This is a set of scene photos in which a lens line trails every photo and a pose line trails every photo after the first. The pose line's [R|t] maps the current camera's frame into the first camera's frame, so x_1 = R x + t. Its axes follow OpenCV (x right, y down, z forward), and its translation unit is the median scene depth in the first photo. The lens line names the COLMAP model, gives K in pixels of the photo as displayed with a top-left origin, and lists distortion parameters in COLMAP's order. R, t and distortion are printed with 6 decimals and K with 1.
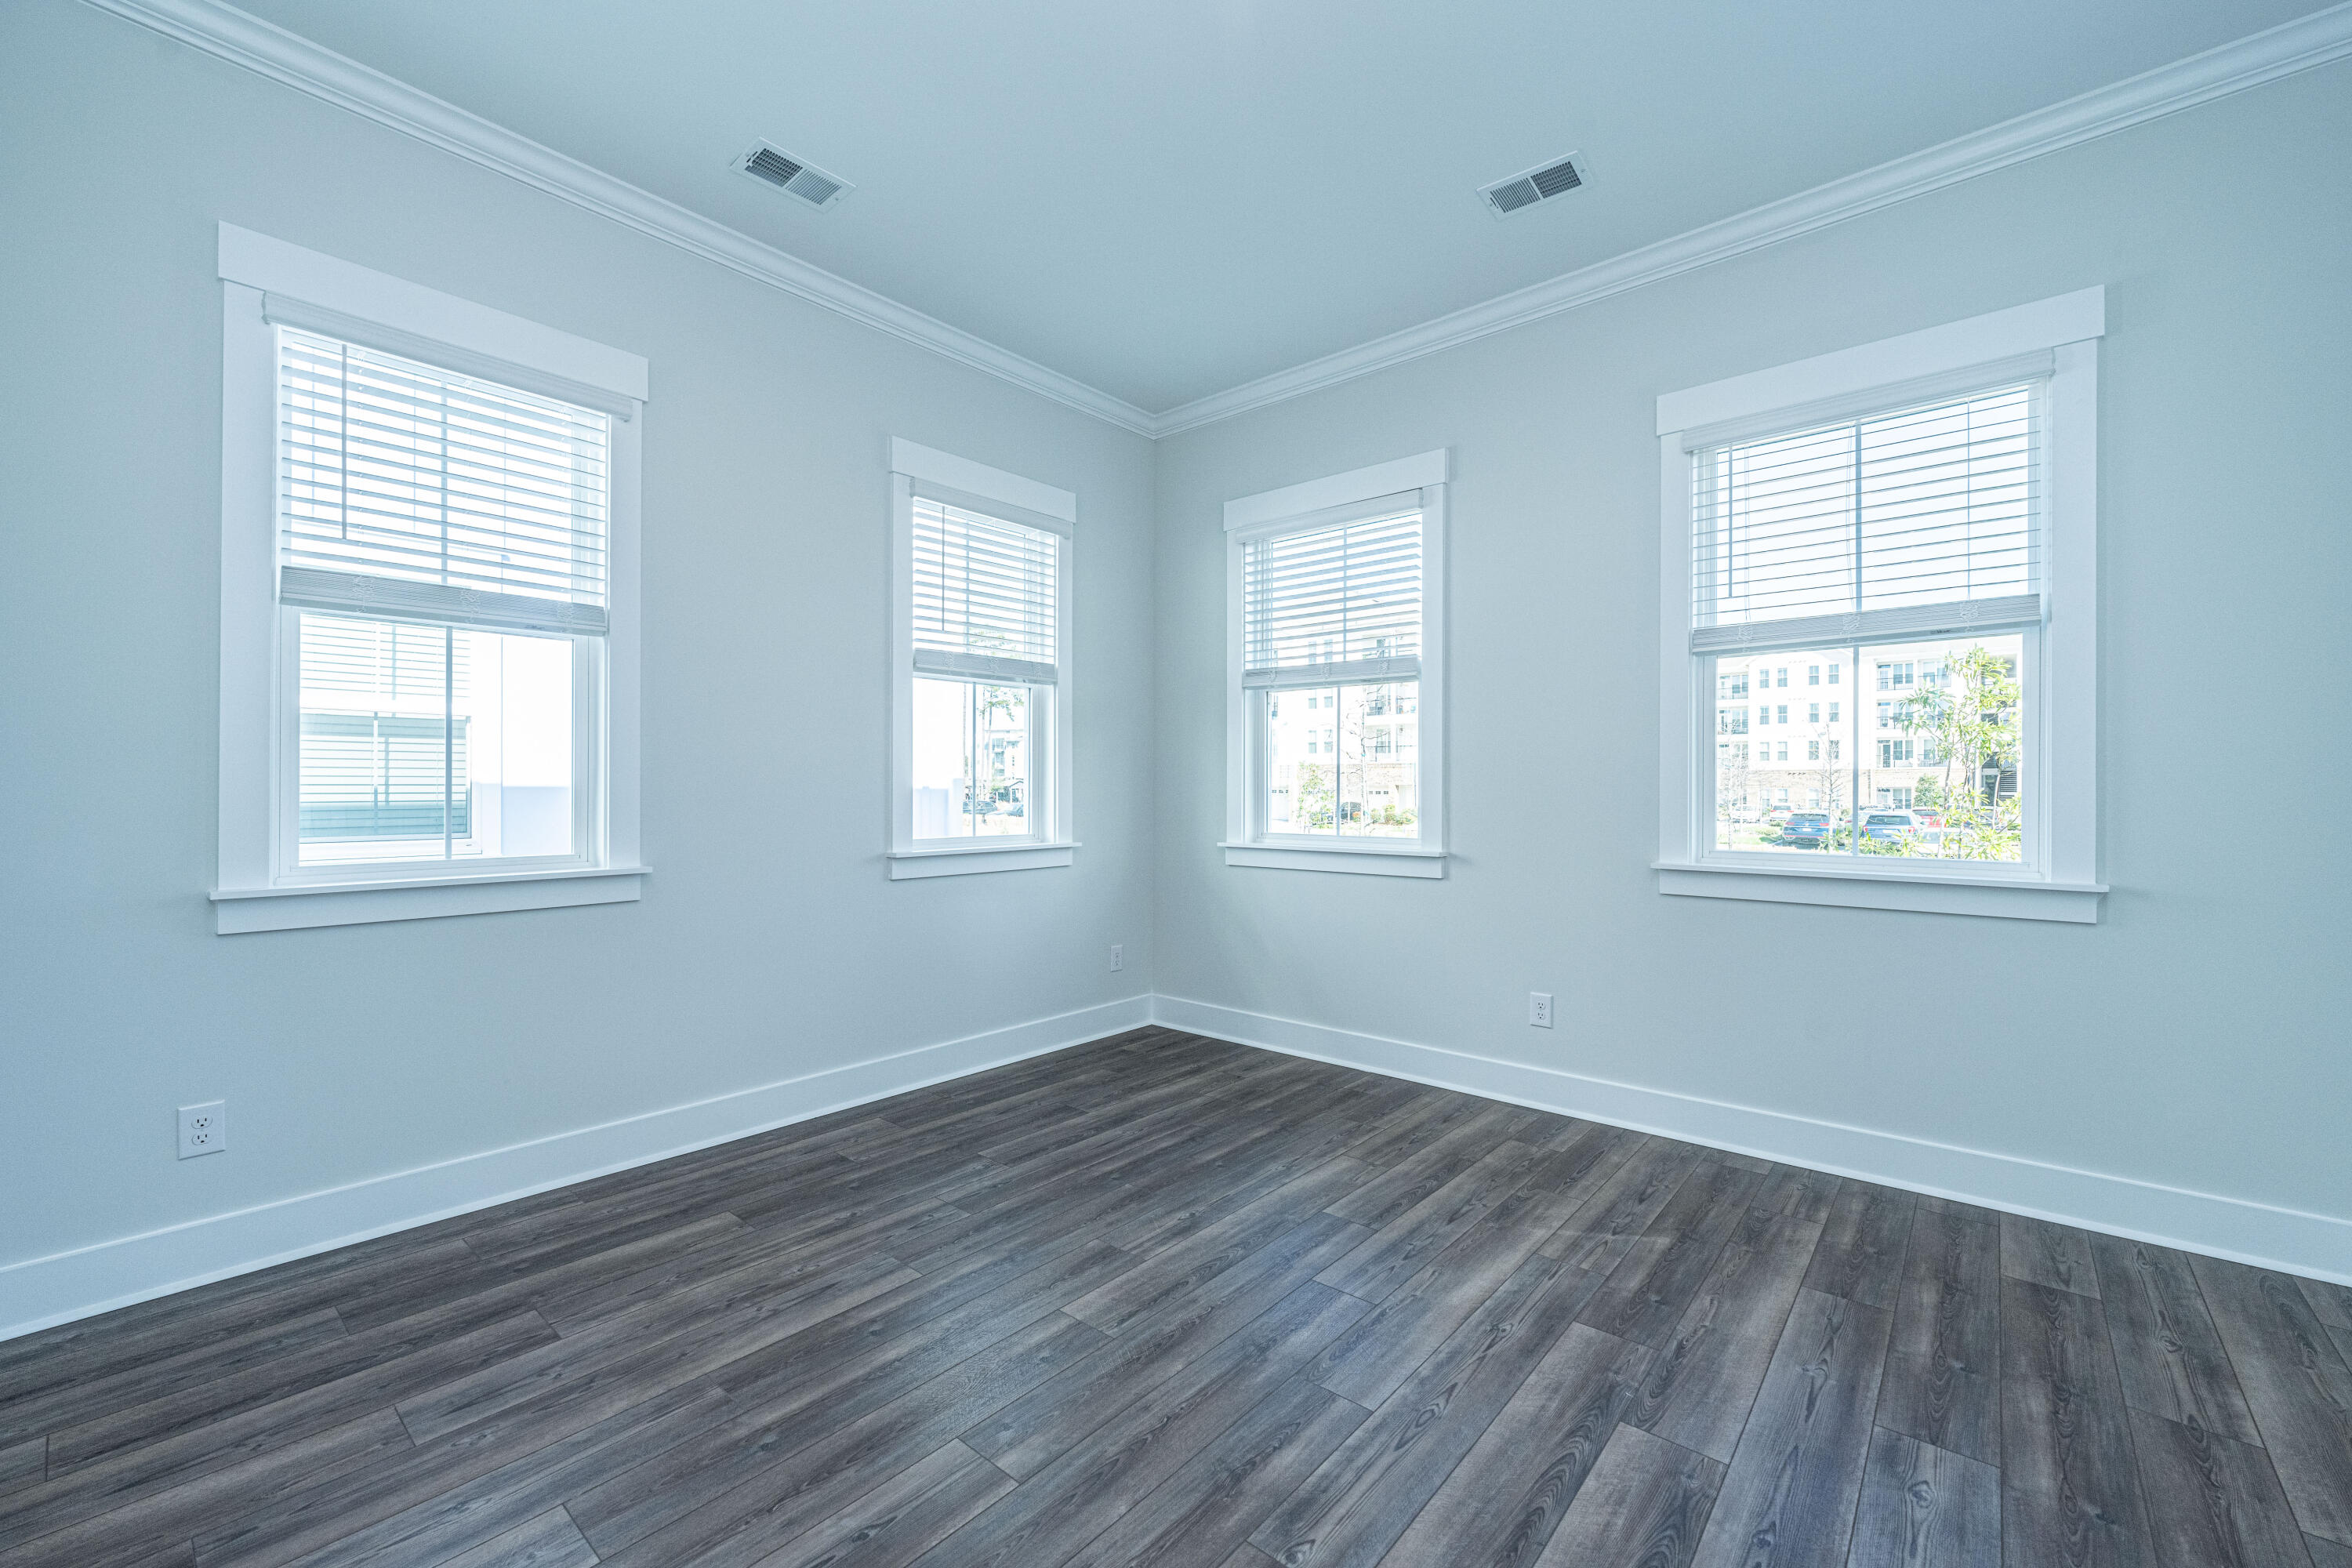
lens RADIAL K [[968.0, 0, 1177.4], [0, 968.0, 792.5], [0, 0, 1]] dist [-0.000333, -0.000049]
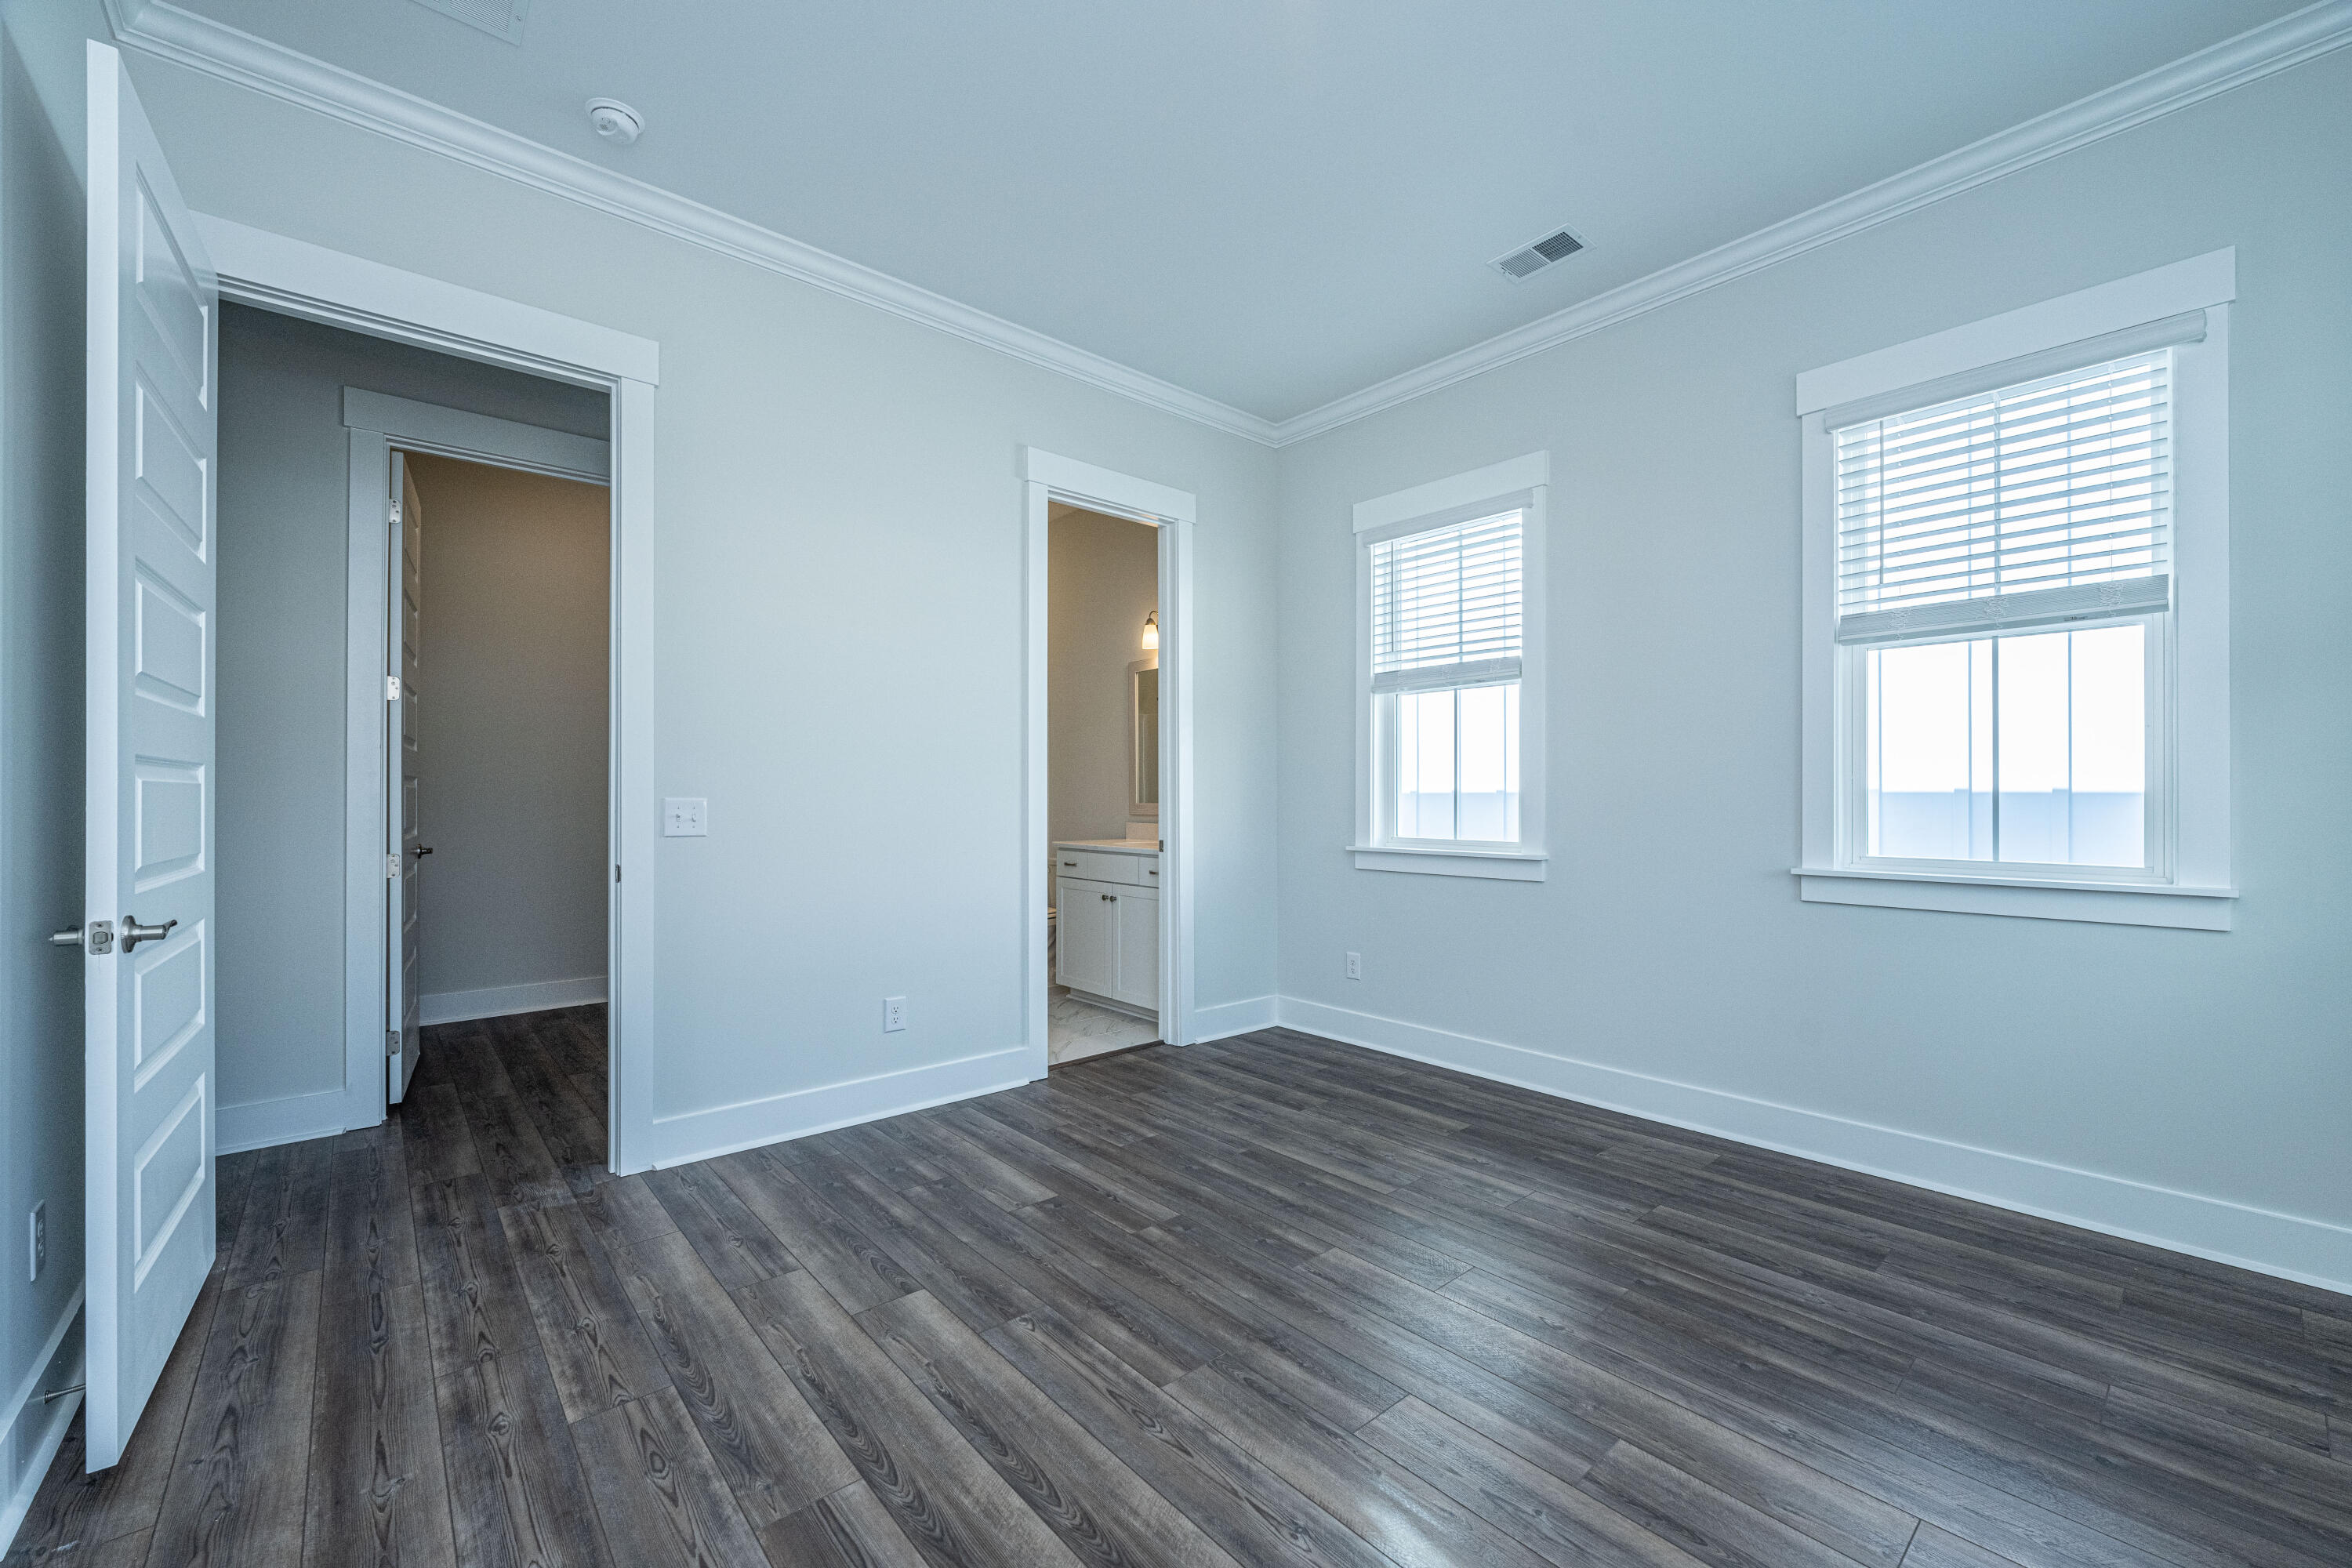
lens RADIAL K [[968.0, 0, 1177.4], [0, 968.0, 792.5], [0, 0, 1]] dist [-0.000333, -0.000049]
pose [[-0.165642, -0.004464, -0.986176, 0.841136], [-0.003282, 0.999987, -0.003976, 0.002443], [0.986180, 0.002578, -0.165654, 0.813249]]
